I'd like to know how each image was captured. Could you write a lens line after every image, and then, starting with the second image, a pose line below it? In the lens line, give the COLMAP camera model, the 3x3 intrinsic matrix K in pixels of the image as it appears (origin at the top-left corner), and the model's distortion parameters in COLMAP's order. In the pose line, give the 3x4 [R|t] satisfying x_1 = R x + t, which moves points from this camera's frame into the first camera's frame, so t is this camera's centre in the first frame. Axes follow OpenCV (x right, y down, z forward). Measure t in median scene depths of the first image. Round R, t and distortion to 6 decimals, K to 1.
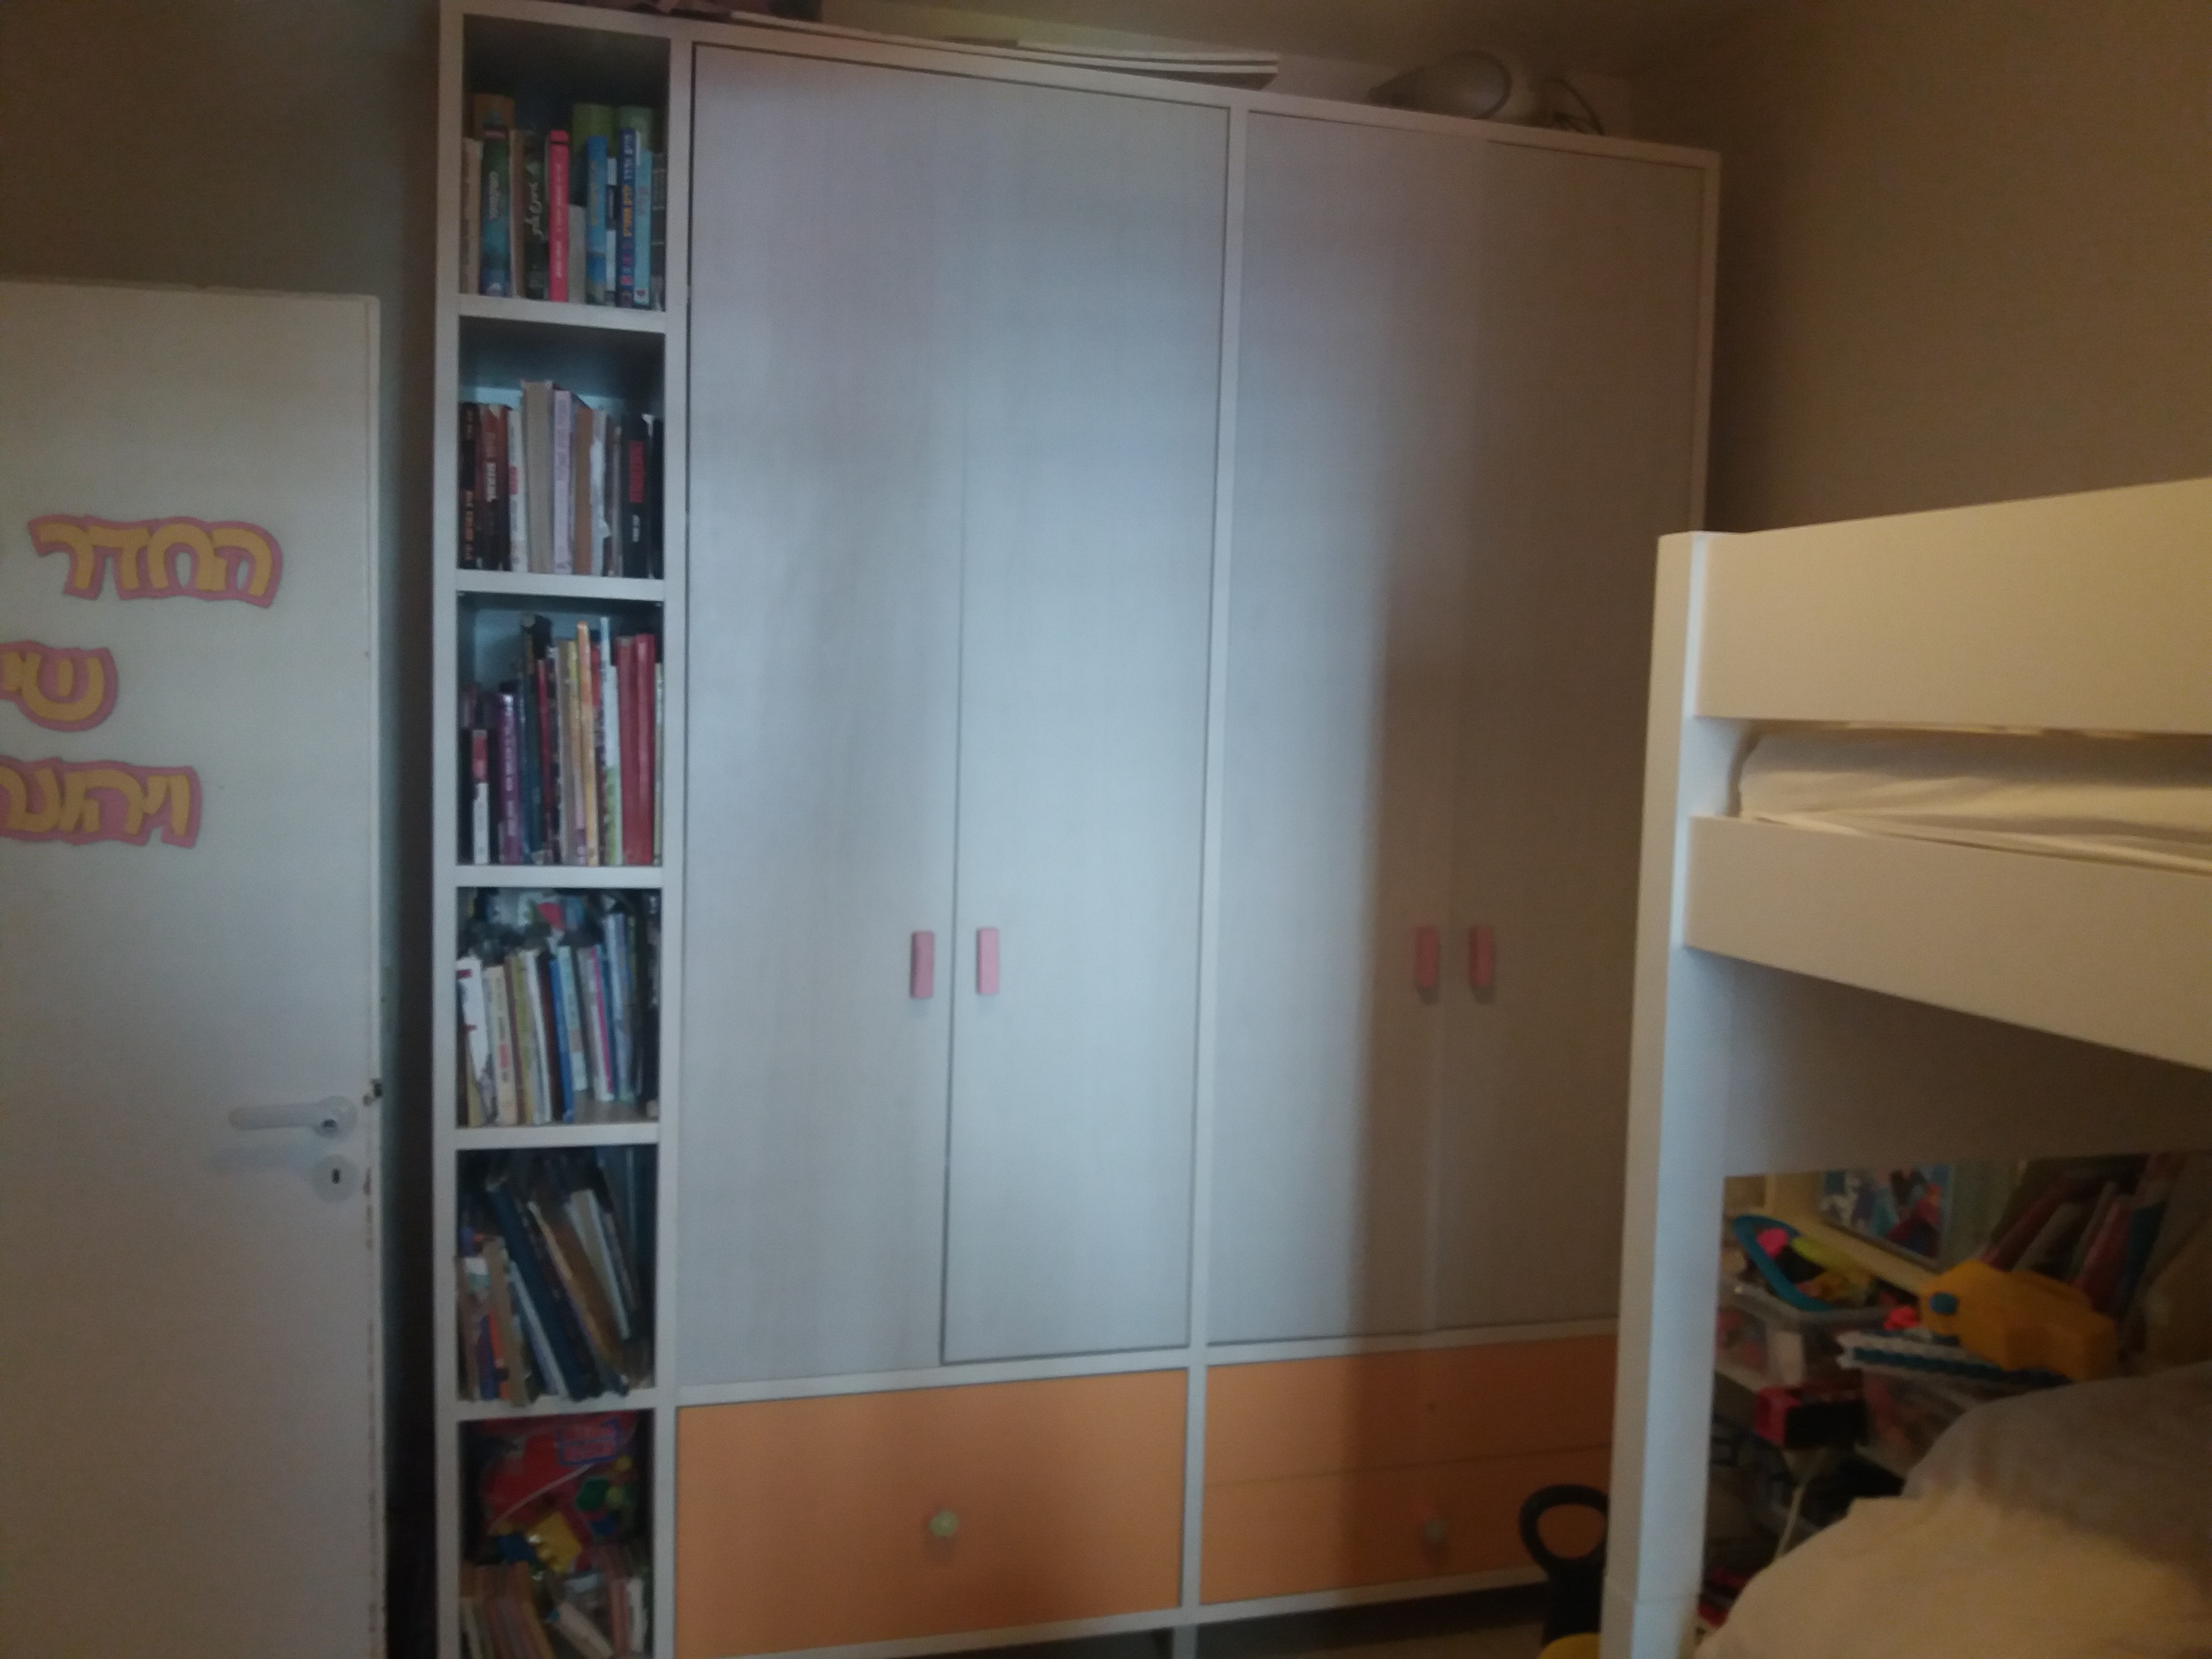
lens RADIAL K [[1759.9, 0, 1106.0], [0, 1759.9, 829.5], [0, 0, 1]] dist [0.070686, -0.149733]
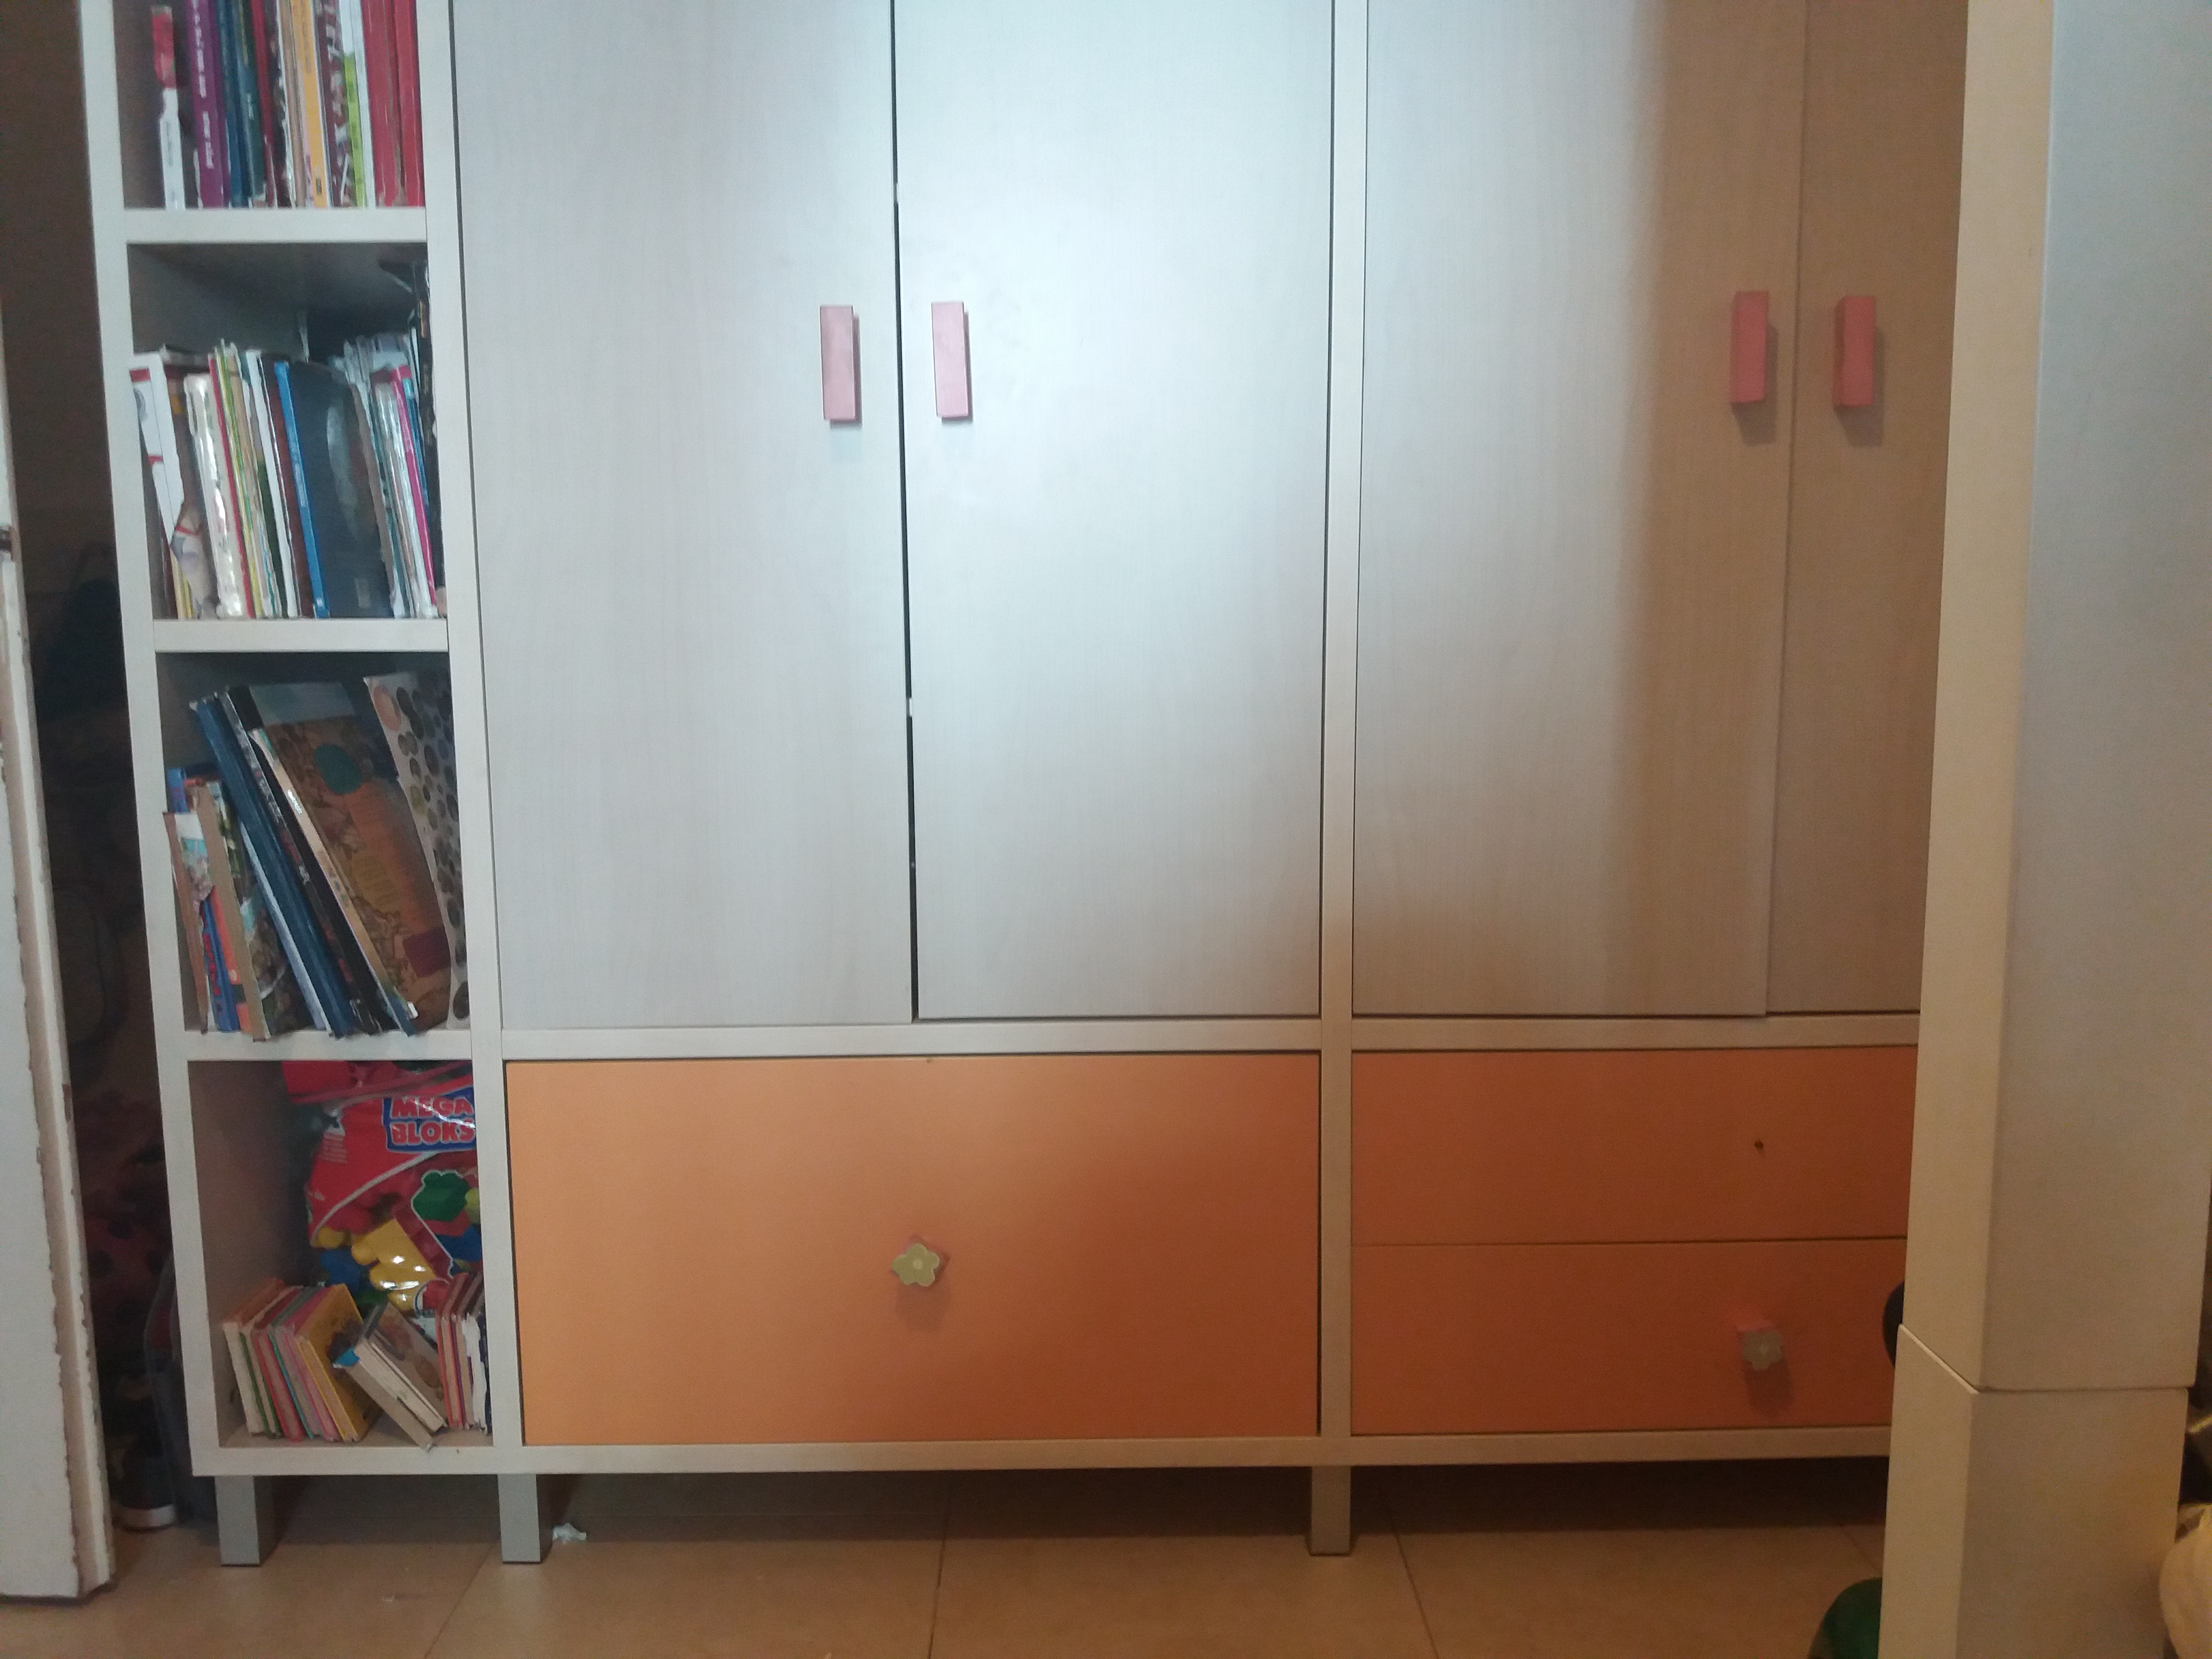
lens RADIAL K [[1759.9, 0, 1106.0], [0, 1759.9, 829.5], [0, 0, 1]] dist [0.070686, -0.149733]
pose [[0.964880, -0.003777, -0.262664, 0.148158], [0.018239, 0.998447, 0.052641, 0.214853], [0.262057, -0.055583, 0.963450, 0.442491]]
